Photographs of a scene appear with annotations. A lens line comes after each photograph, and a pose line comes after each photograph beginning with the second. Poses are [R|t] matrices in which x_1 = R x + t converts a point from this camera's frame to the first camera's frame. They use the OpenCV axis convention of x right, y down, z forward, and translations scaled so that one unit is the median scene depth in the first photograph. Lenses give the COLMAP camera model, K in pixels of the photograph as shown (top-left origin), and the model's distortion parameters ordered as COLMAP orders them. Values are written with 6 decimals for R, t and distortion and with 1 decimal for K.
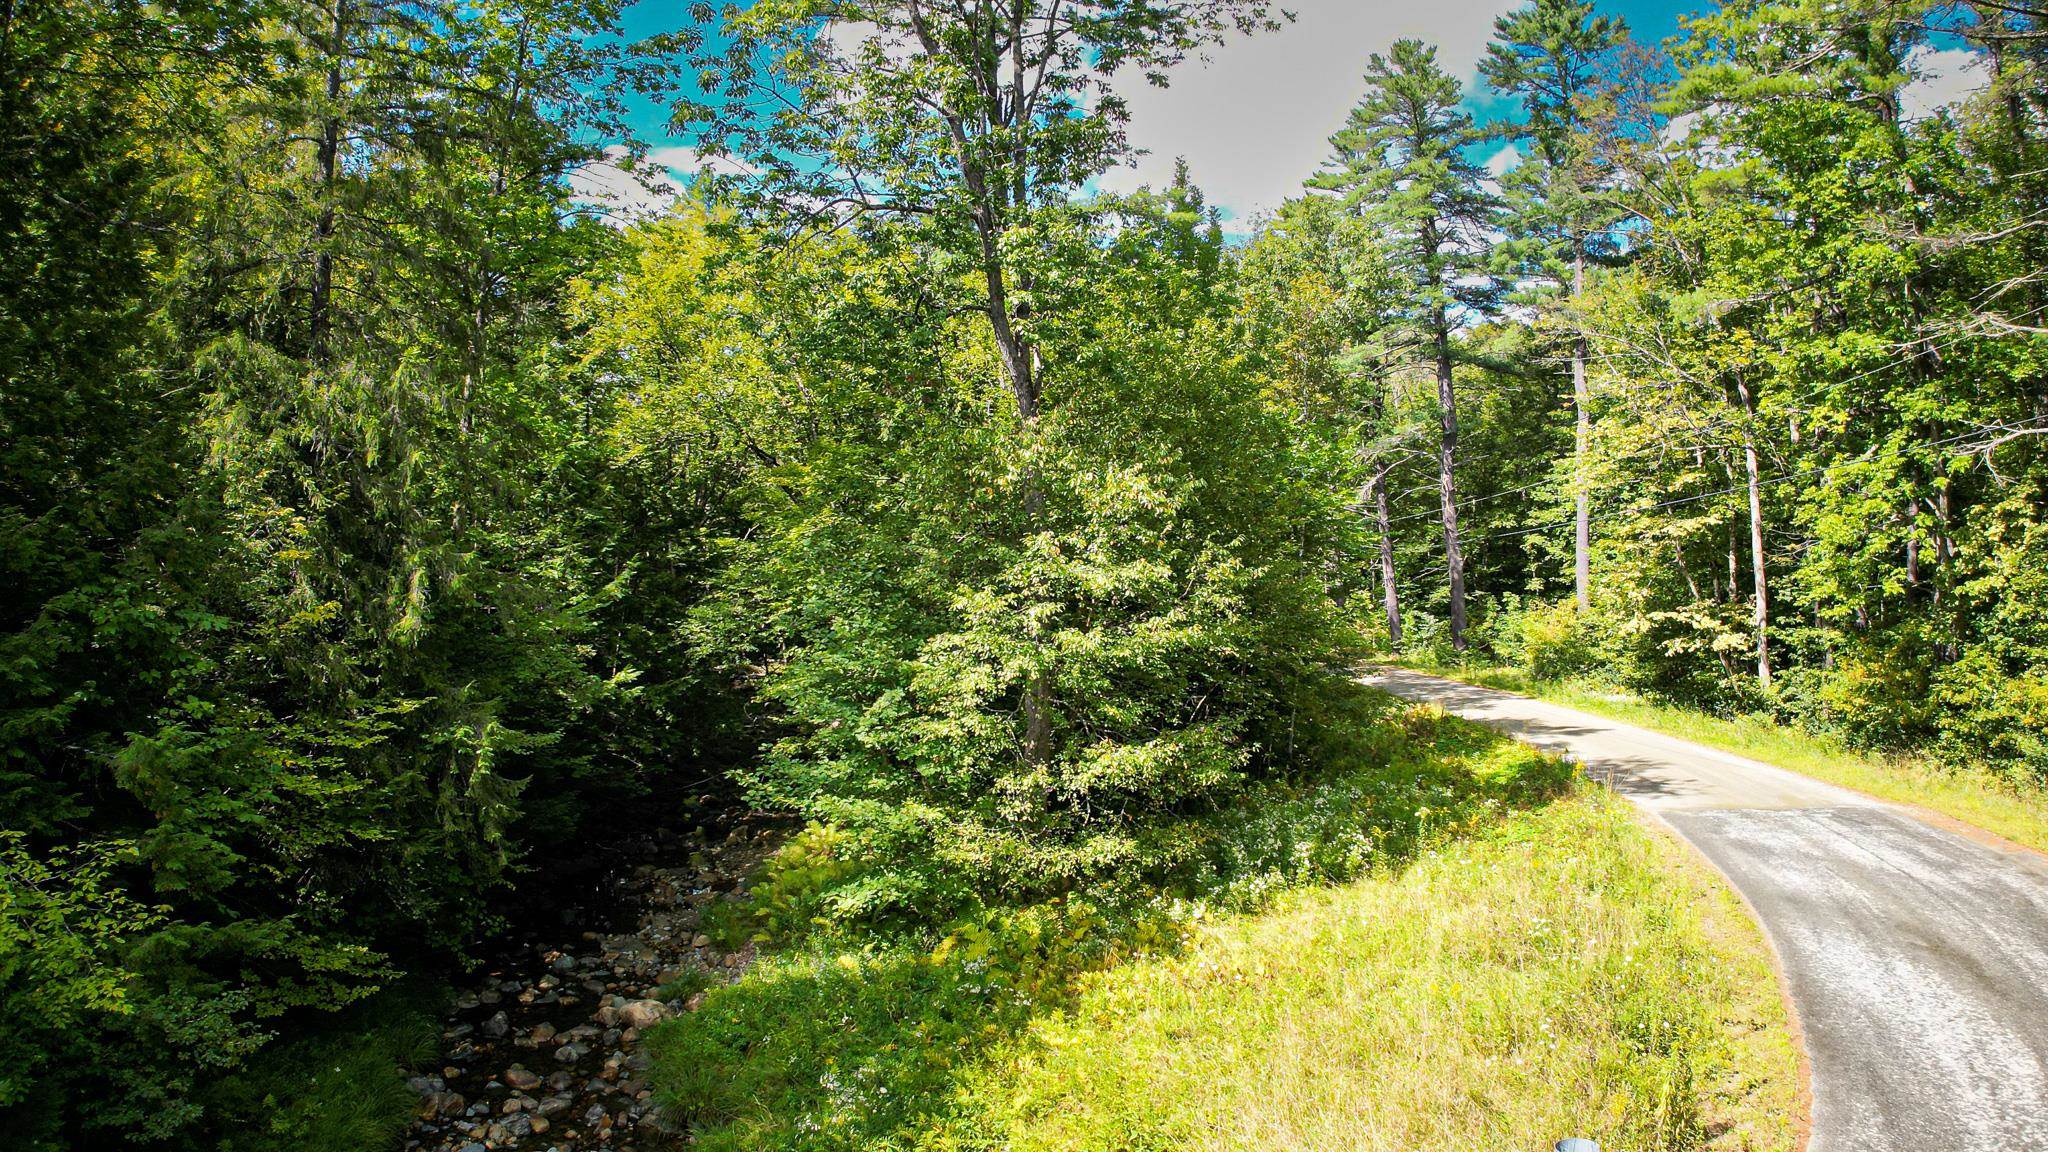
lens RADIAL K [[1238.7, 0, 1014.2], [0, 1238.7, 582.7], [0, 0, 1]] dist [-0.186036, 0.021299]
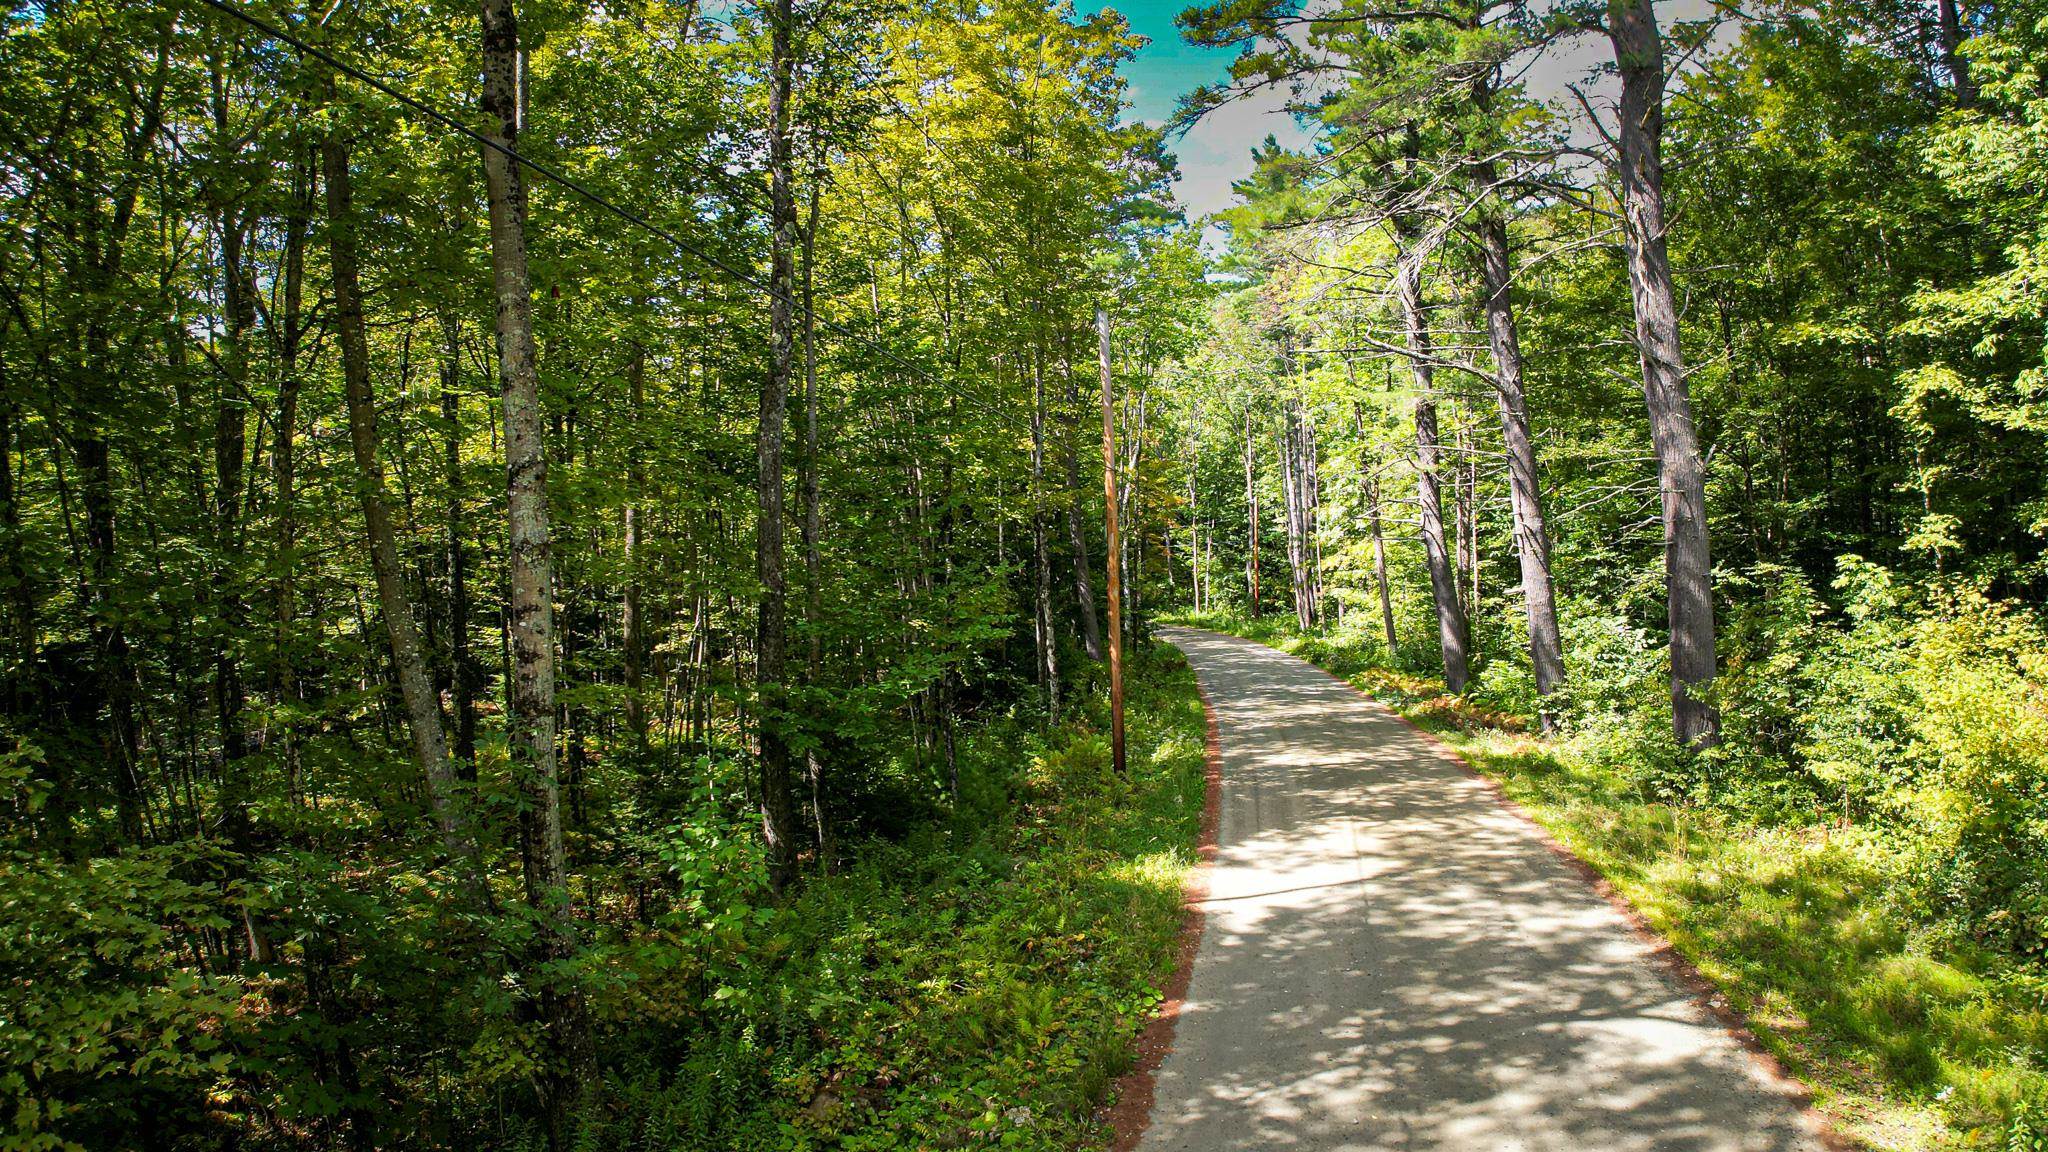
lens RADIAL K [[1238.7, 0, 1014.2], [0, 1238.7, 582.7], [0, 0, 1]] dist [-0.186036, 0.021299]
pose [[0.973393, -0.002441, -0.229128, 0.444803], [0.002297, 0.999997, -0.000896, 0.023641], [0.229129, 0.000345, 0.973396, 1.114311]]
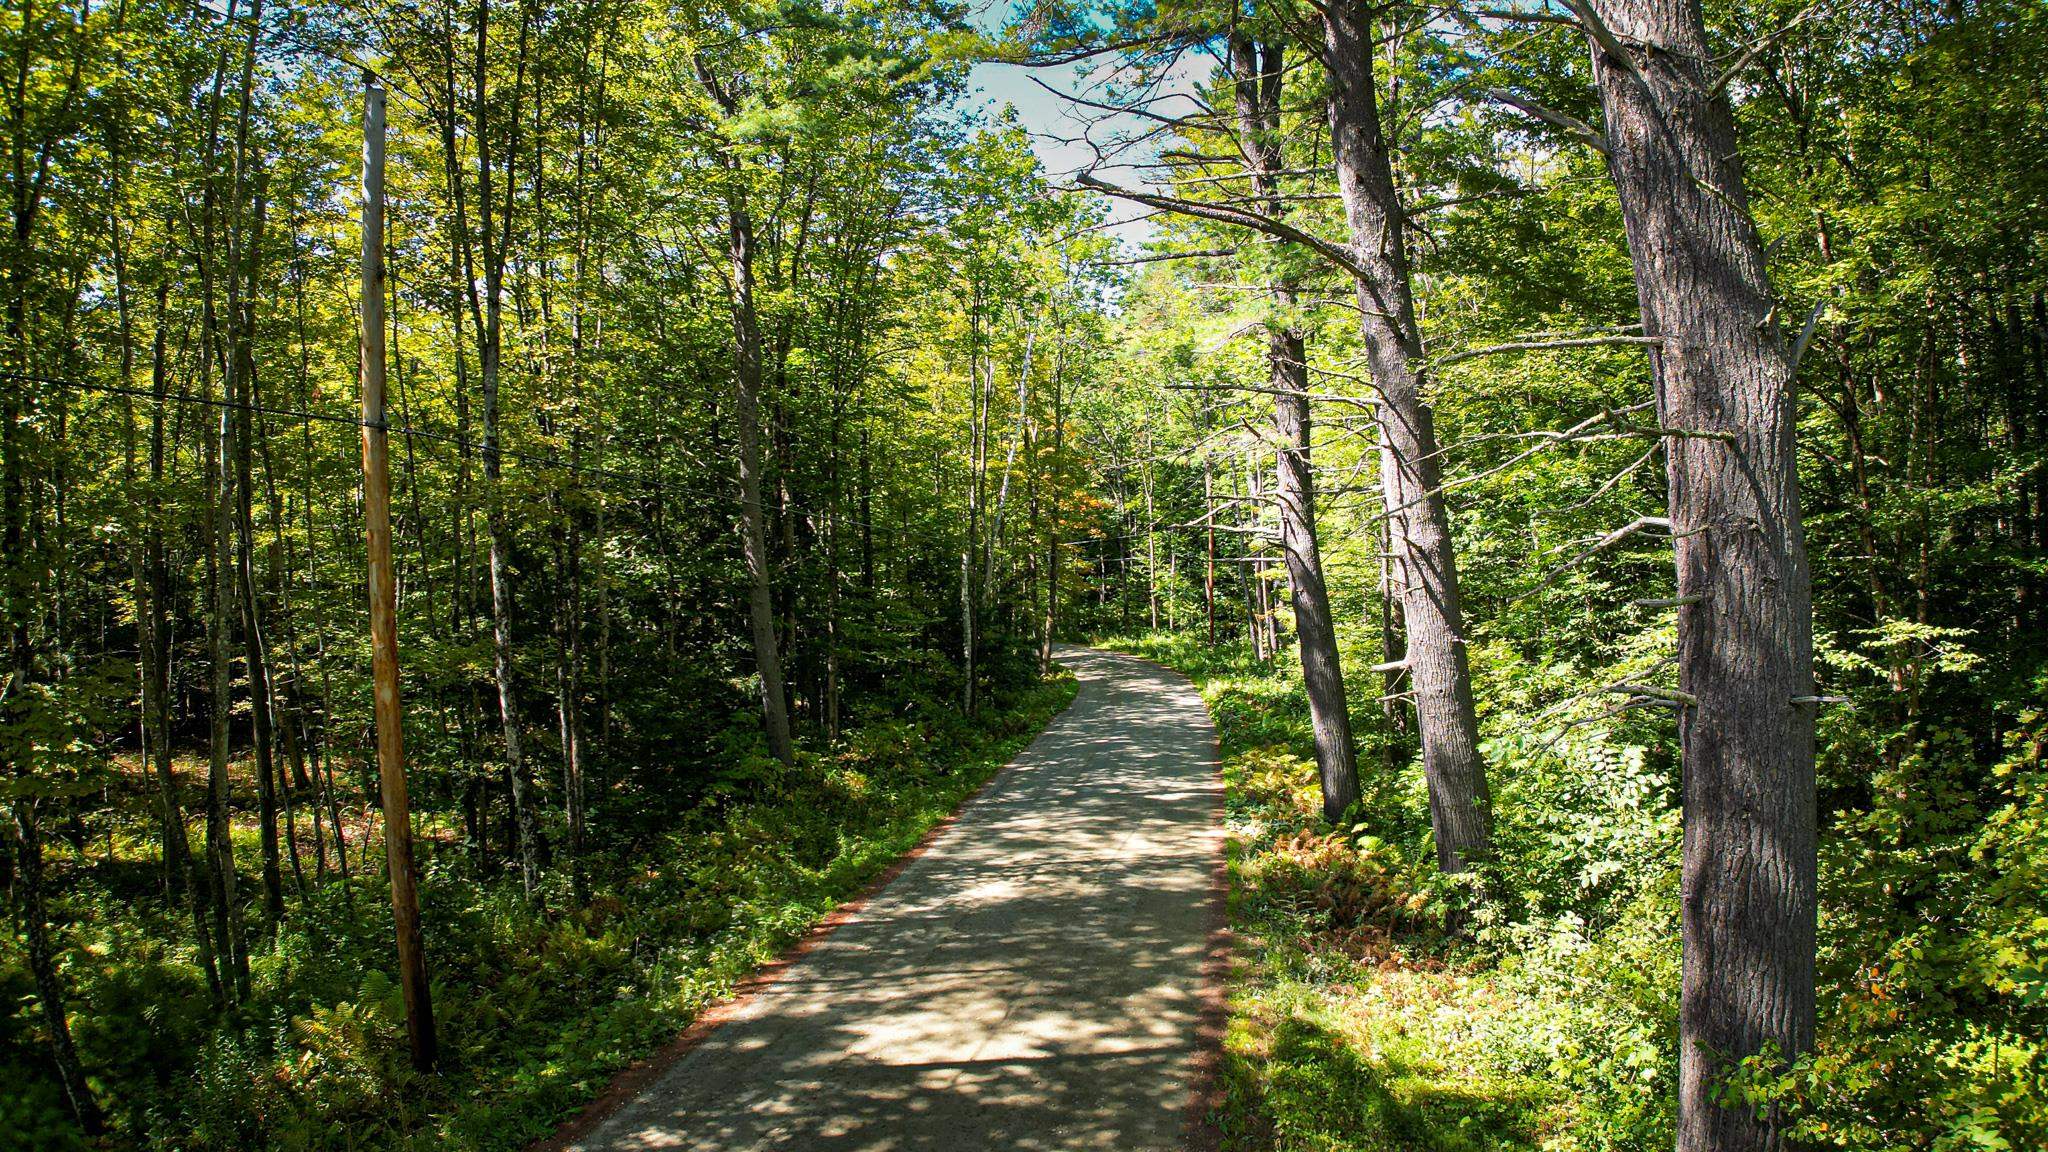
lens RADIAL K [[1238.7, 0, 1014.2], [0, 1238.7, 582.7], [0, 0, 1]] dist [-0.186036, 0.021299]
pose [[0.965229, -0.008671, -0.261260, 0.559434], [0.006610, 0.999940, -0.008764, 0.005061], [0.261320, 0.006732, 0.965229, 1.494450]]
